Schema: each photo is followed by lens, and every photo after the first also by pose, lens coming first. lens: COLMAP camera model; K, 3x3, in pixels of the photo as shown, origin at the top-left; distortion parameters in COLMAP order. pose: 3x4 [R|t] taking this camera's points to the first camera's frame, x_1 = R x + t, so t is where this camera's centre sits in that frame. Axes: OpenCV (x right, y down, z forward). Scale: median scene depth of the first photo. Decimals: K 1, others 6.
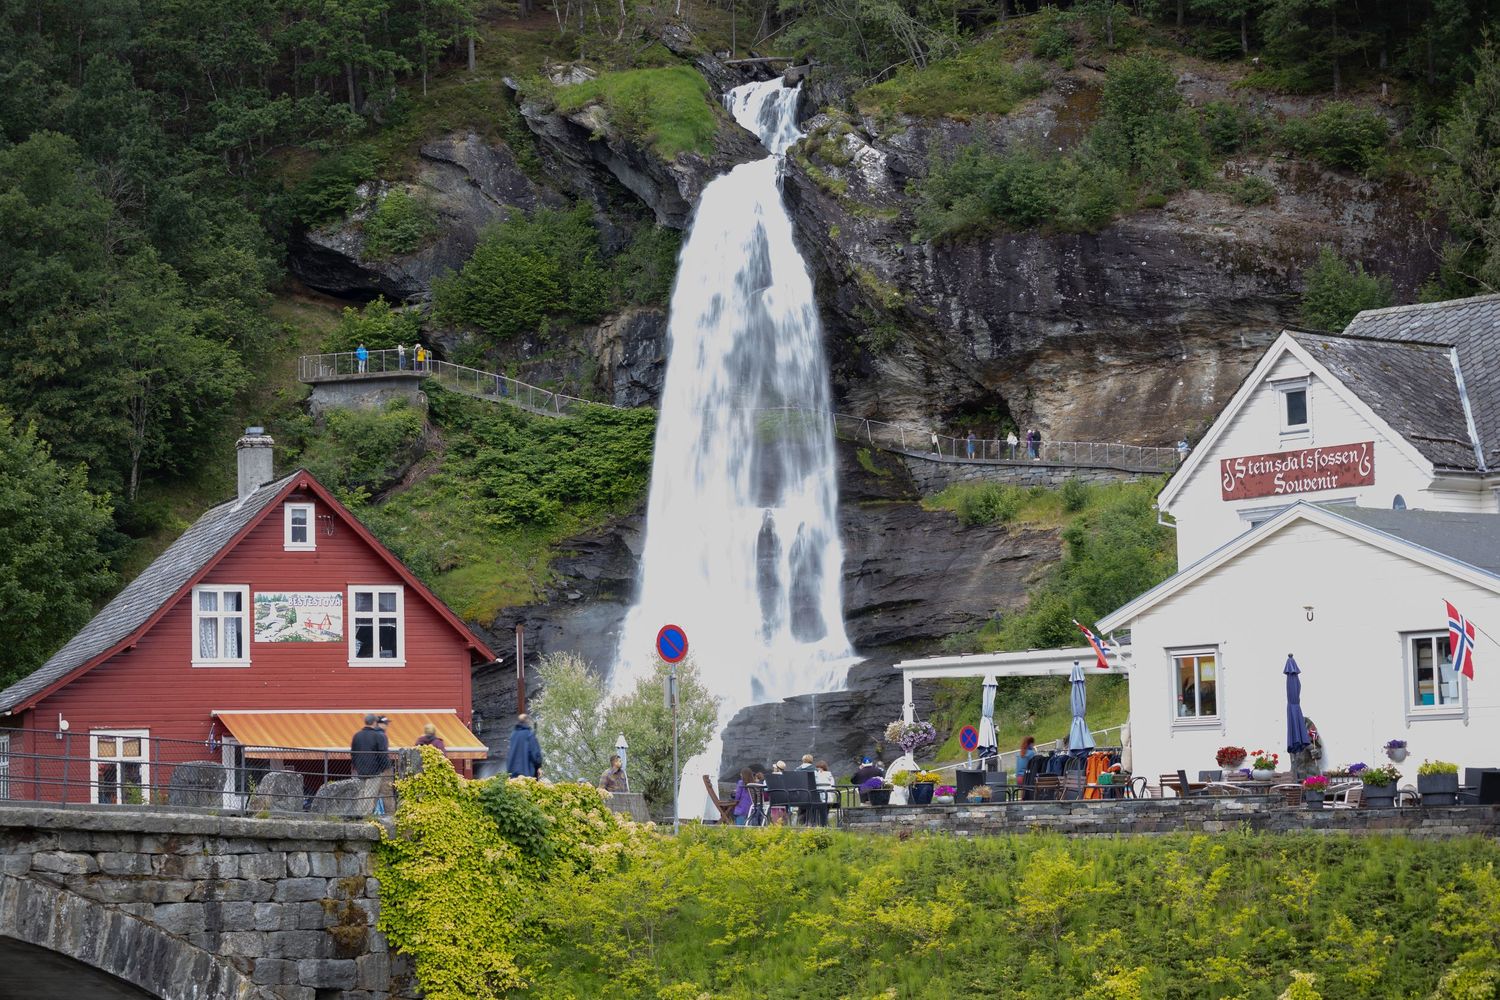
lens RADIAL K [[3932.2, 0, 750.4], [0, 3932.2, 500.3], [0, 0, 1]] dist [0.231513, 0.000000]
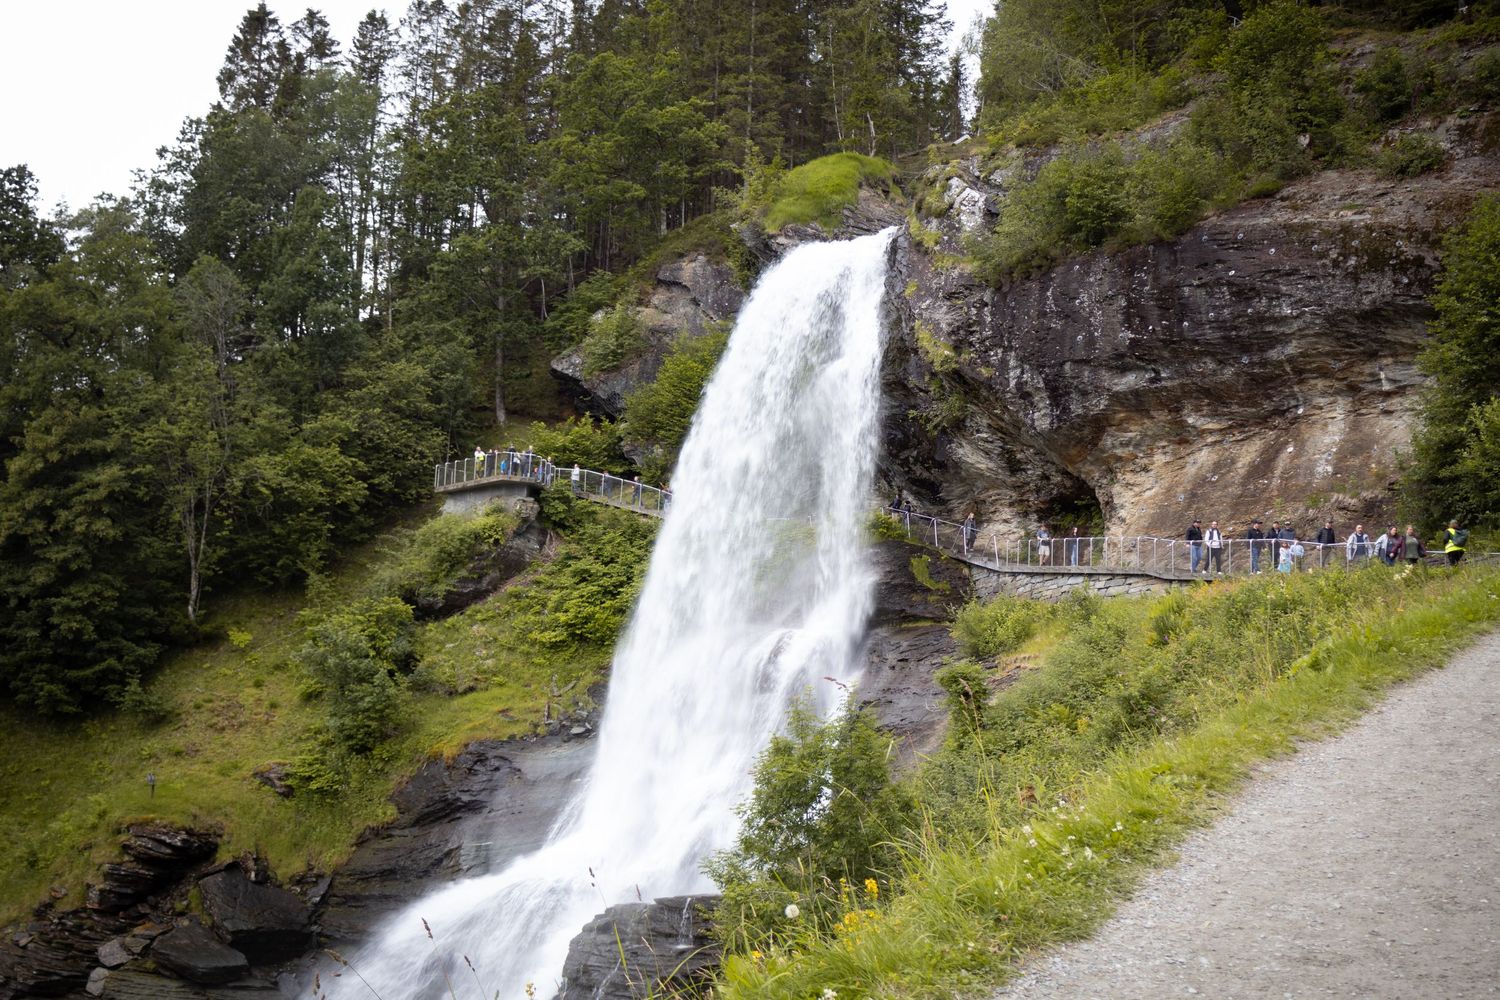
lens RADIAL K [[1716.1, 0, 748.4], [0, 1716.1, 499.6], [0, 0, 1]] dist [-0.011968, 0.000000]
pose [[0.890256, -0.015866, -0.455184, 0.156516], [-0.018687, 0.997279, -0.071309, 0.000730], [0.455076, 0.071989, 0.887538, 0.696983]]
